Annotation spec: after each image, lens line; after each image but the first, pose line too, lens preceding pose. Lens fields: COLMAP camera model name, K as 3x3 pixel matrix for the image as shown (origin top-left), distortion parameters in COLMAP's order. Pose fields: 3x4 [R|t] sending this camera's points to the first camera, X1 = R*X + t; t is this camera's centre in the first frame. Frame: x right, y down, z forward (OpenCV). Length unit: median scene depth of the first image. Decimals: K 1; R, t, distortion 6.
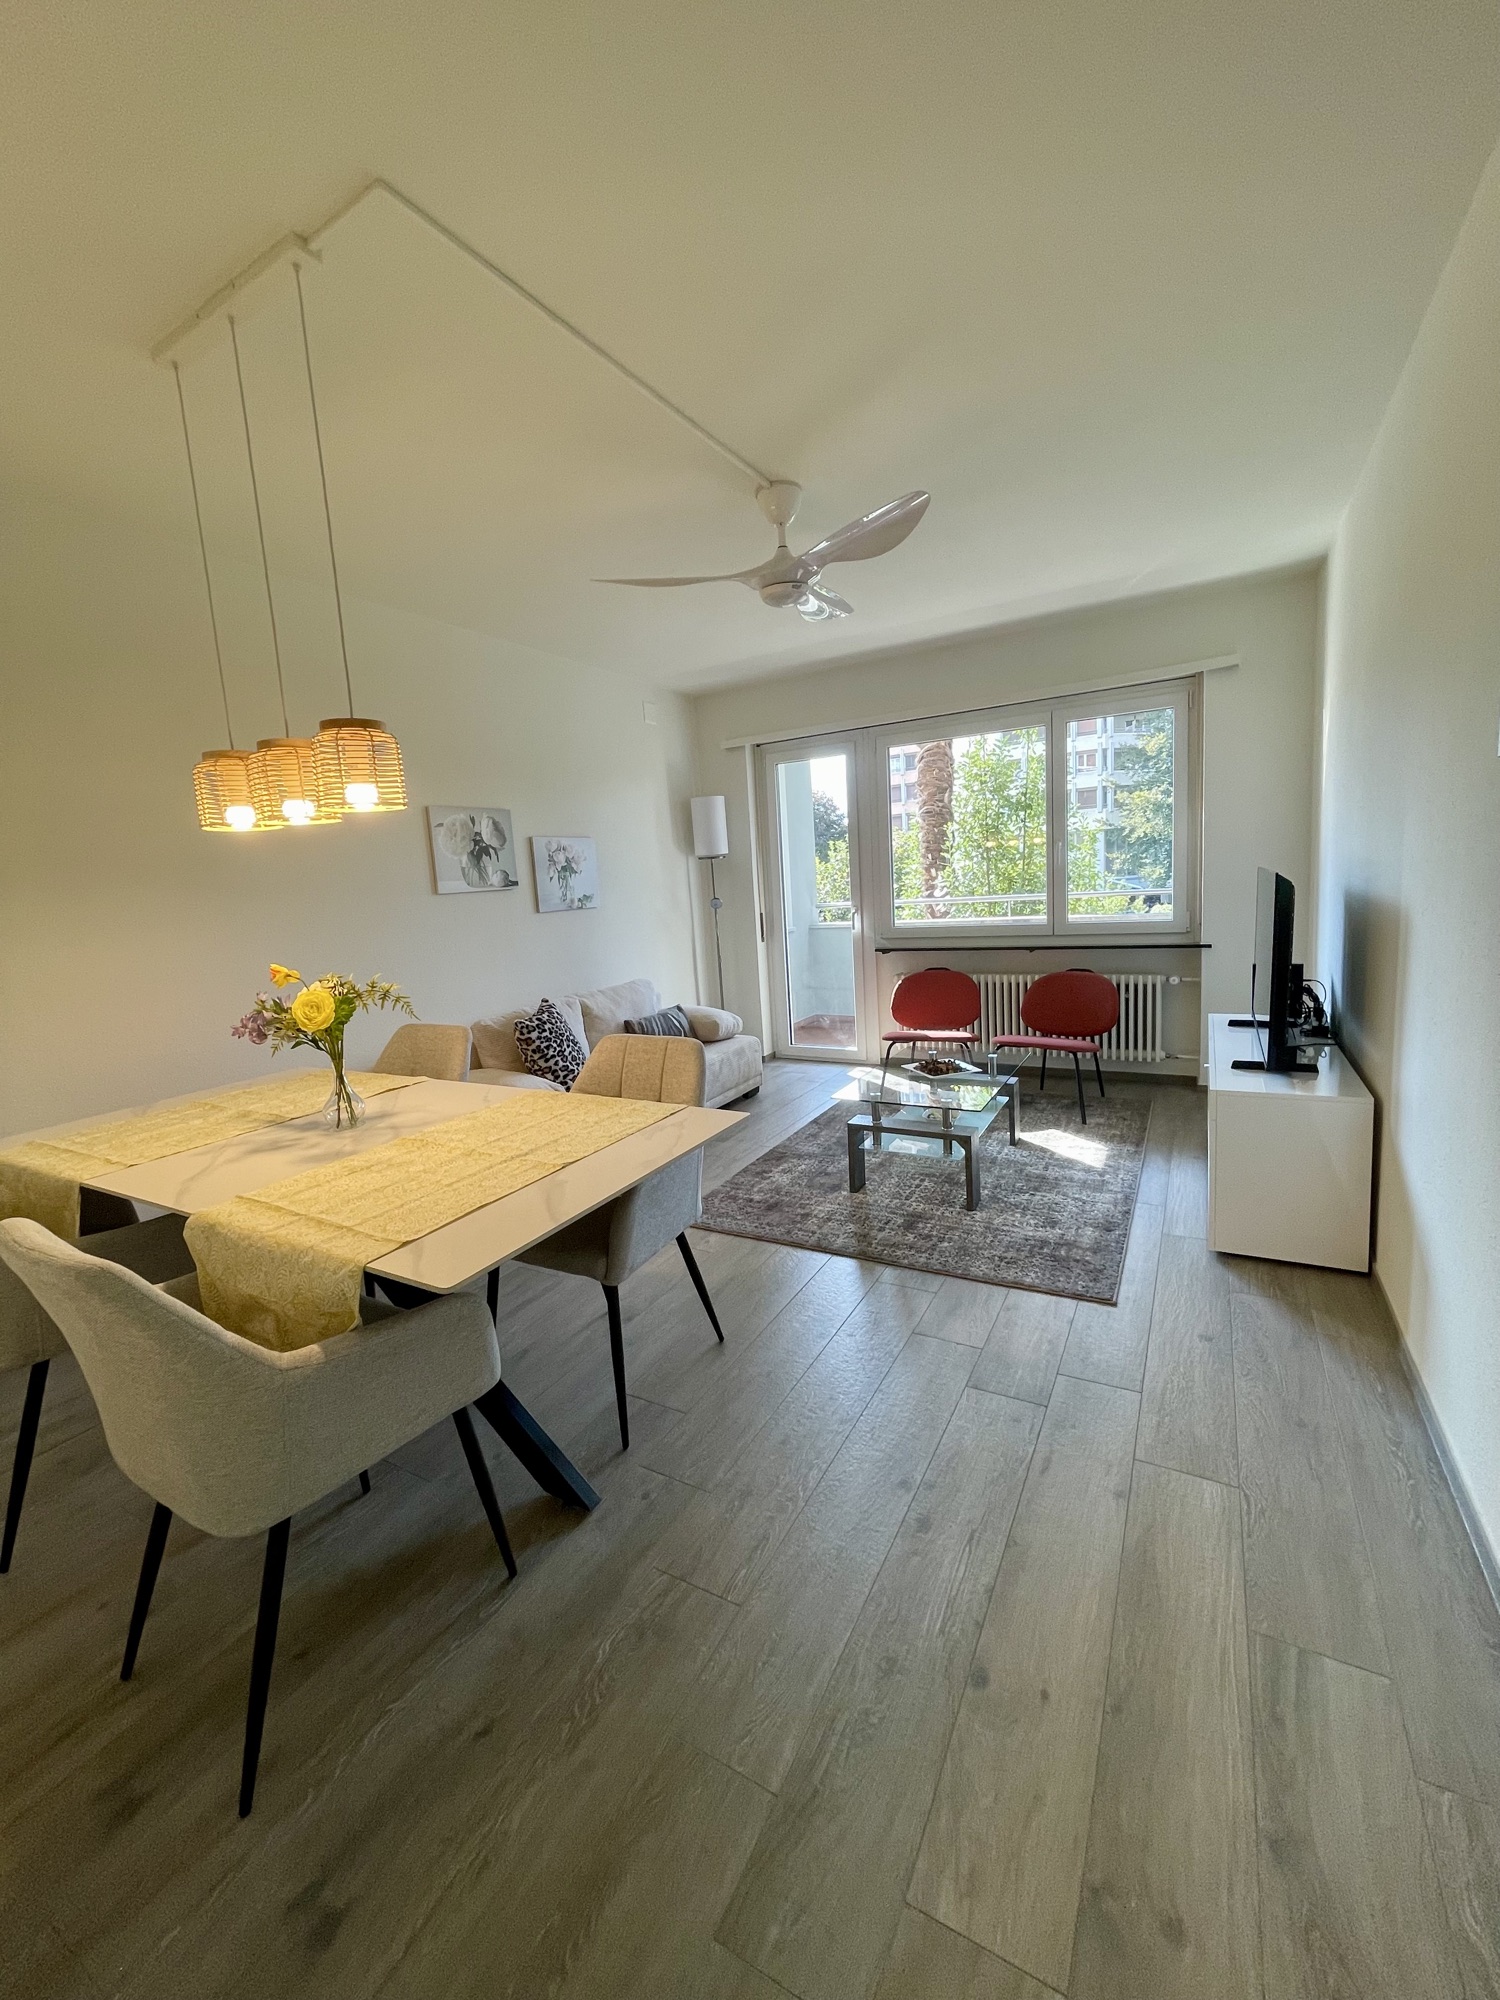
lens RADIAL K [[806.2, 0, 744.1], [0, 806.2, 1001.8], [0, 0, 1]] dist [0.001151, -0.000070]
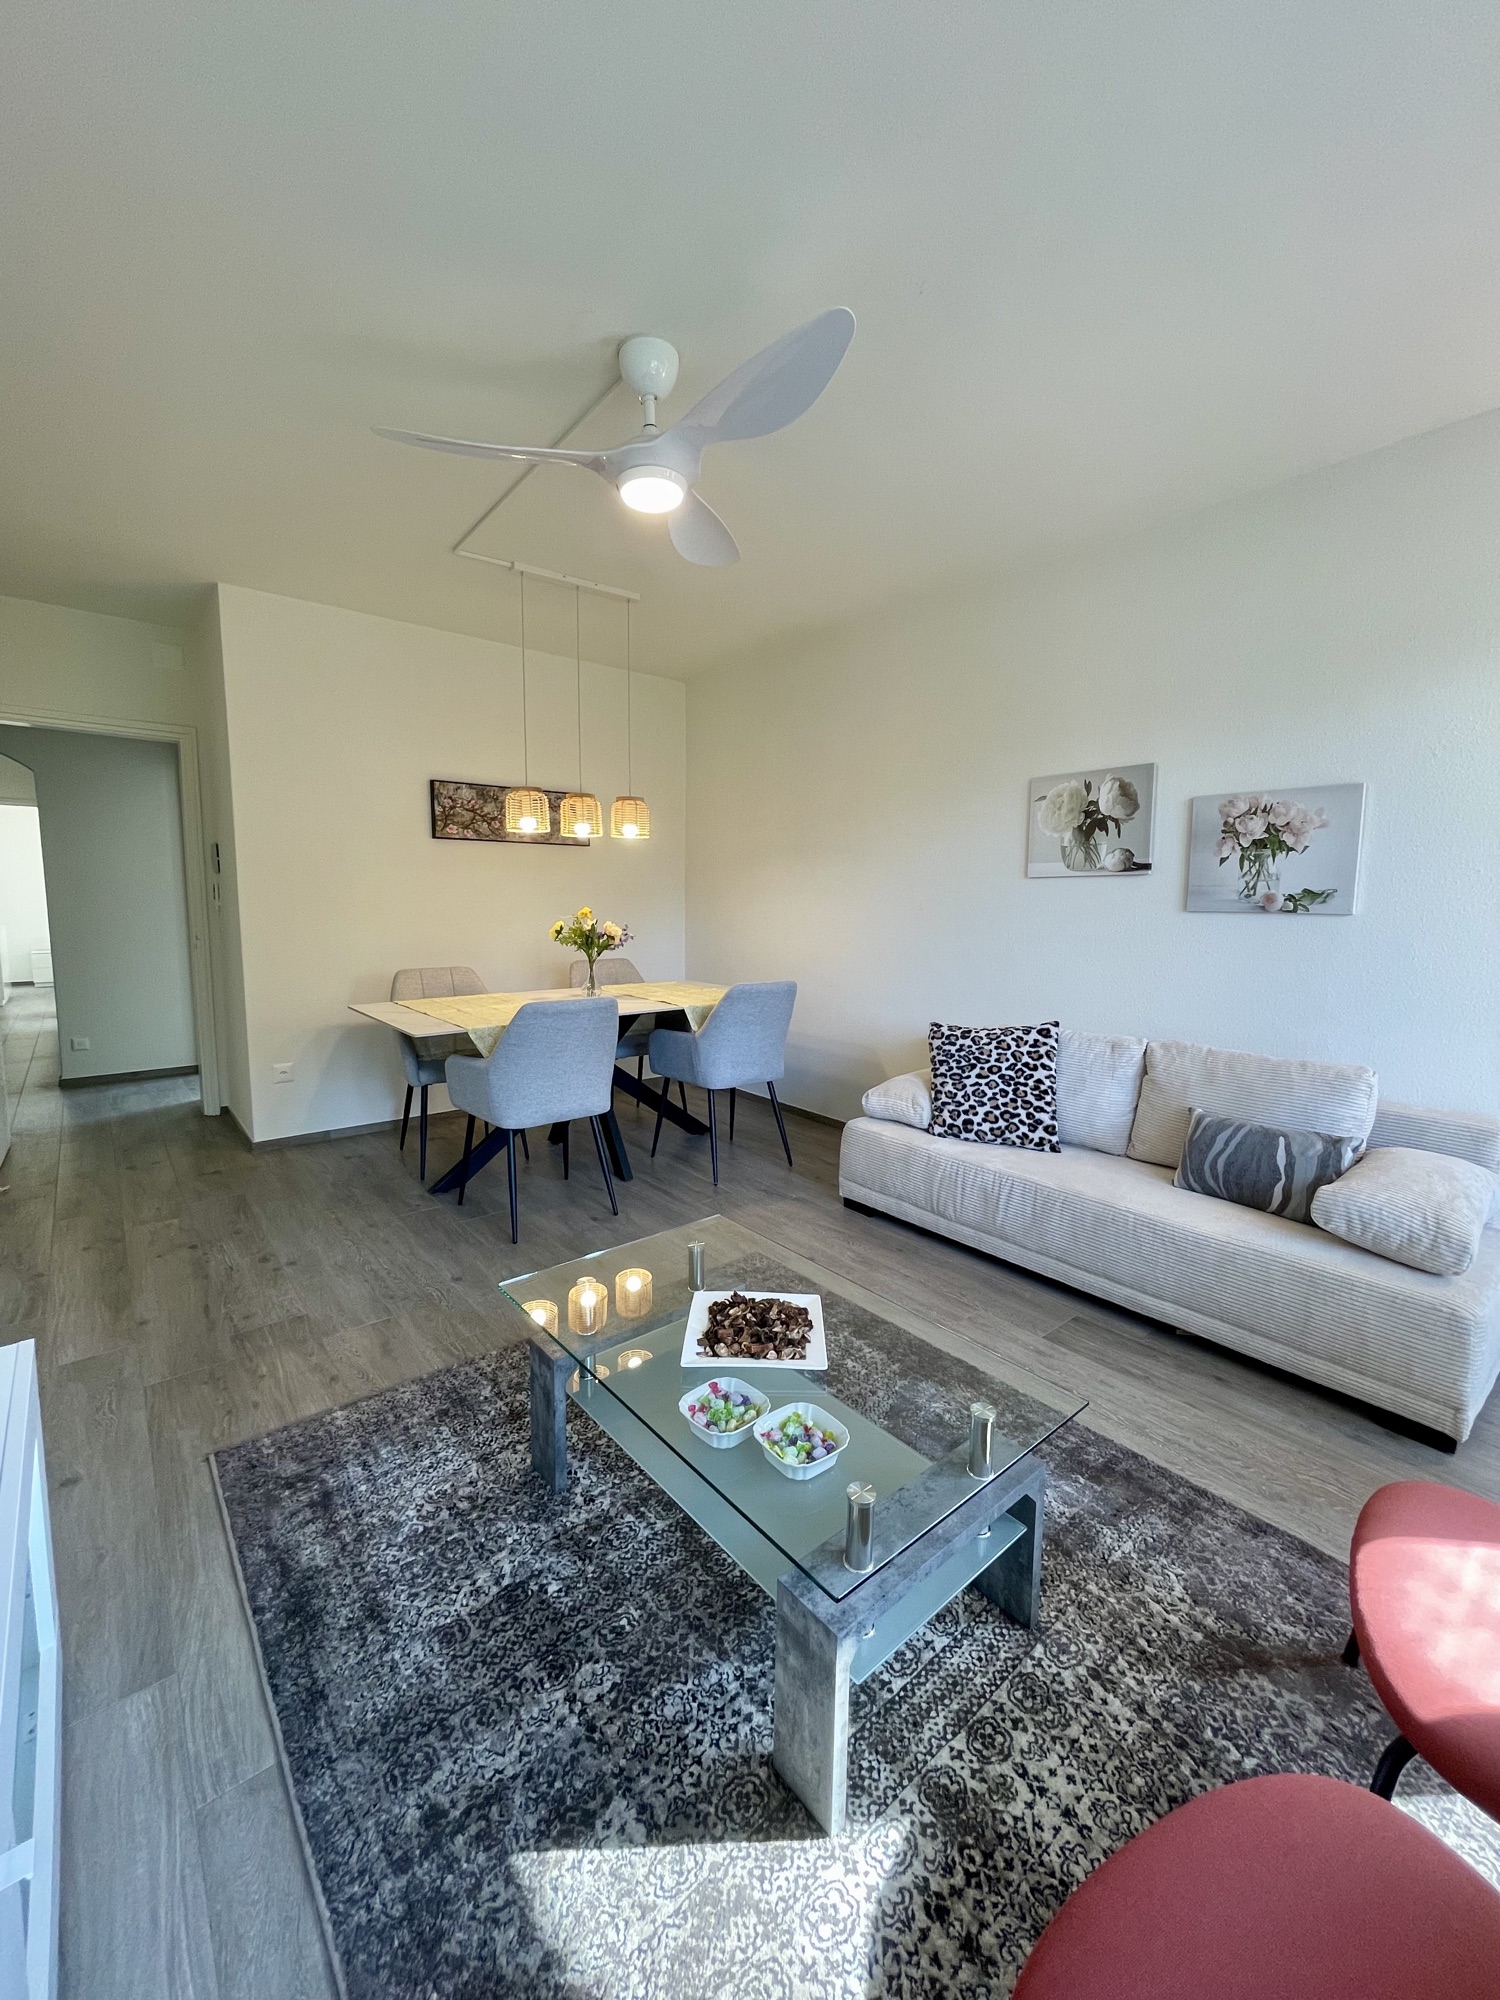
lens RADIAL K [[806.2, 0, 746.2], [0, 806.2, 982.3], [0, 0, 1]] dist [0.001151, -0.000070]
pose [[-0.358752, 0.156170, -0.920276, 0.538763], [-0.127401, 0.968486, 0.214016, -0.162380], [0.924698, 0.194023, -0.327550, 0.967918]]
